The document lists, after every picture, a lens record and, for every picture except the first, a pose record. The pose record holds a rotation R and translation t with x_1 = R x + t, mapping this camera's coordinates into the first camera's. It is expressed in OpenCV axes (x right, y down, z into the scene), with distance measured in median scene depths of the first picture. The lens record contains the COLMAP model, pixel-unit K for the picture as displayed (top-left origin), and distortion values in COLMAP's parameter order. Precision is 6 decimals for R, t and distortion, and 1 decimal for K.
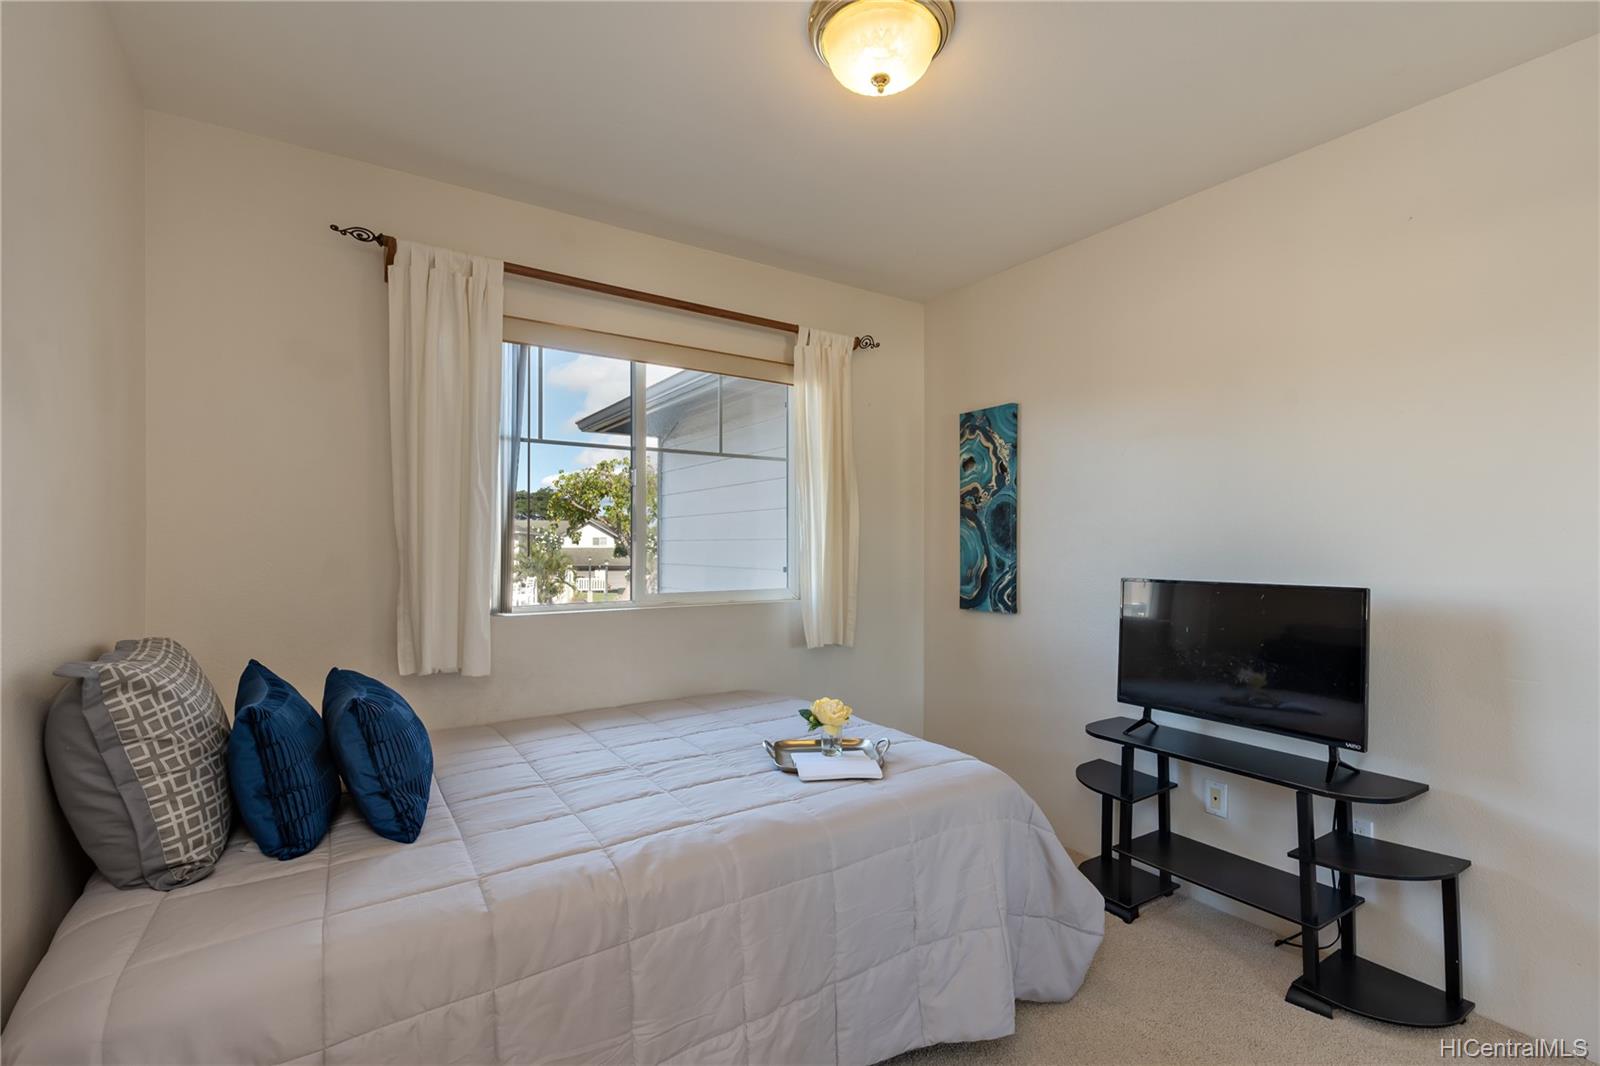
lens RADIAL K [[724.8, 0, 803.3], [0, 724.8, 539.5], [0, 0, 1]] dist [0.007222, -0.001085]
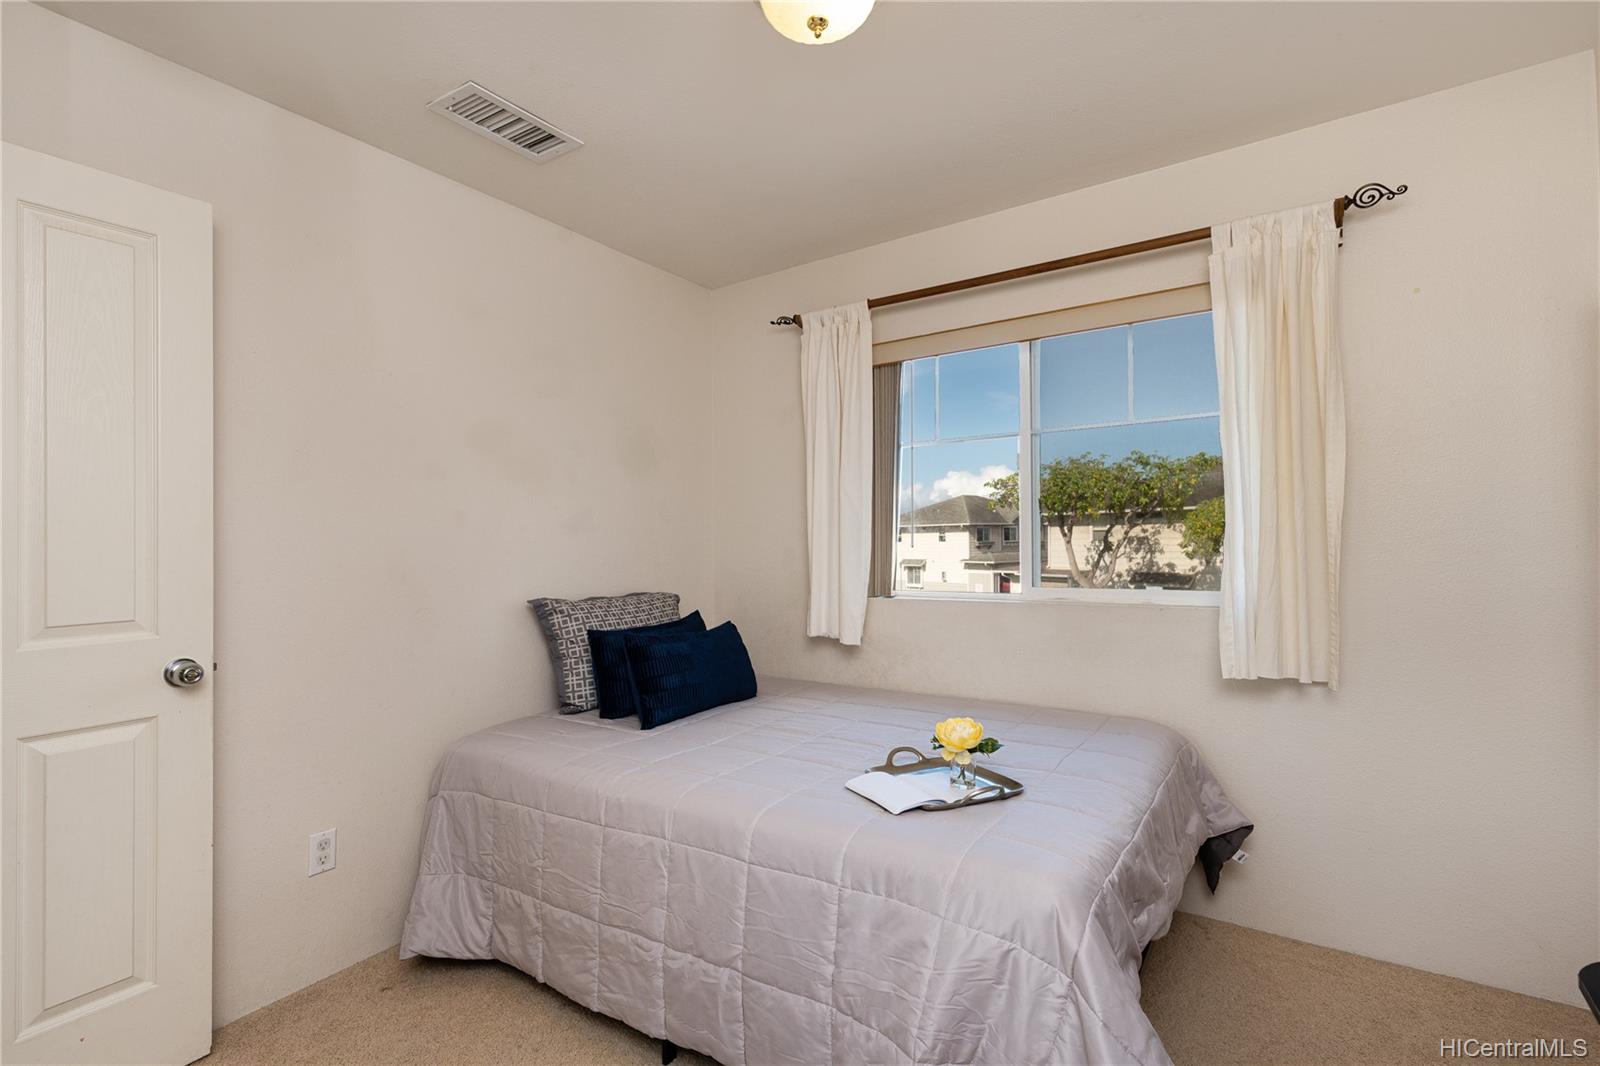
lens RADIAL K [[724.8, 0, 802.7], [0, 724.8, 534.3], [0, 0, 1]] dist [0.007222, -0.001085]
pose [[0.385339, -0.017537, -0.922609, 1.182762], [0.023471, 0.999682, -0.009199, 0.016191], [0.922477, -0.018110, 0.385628, 0.808865]]
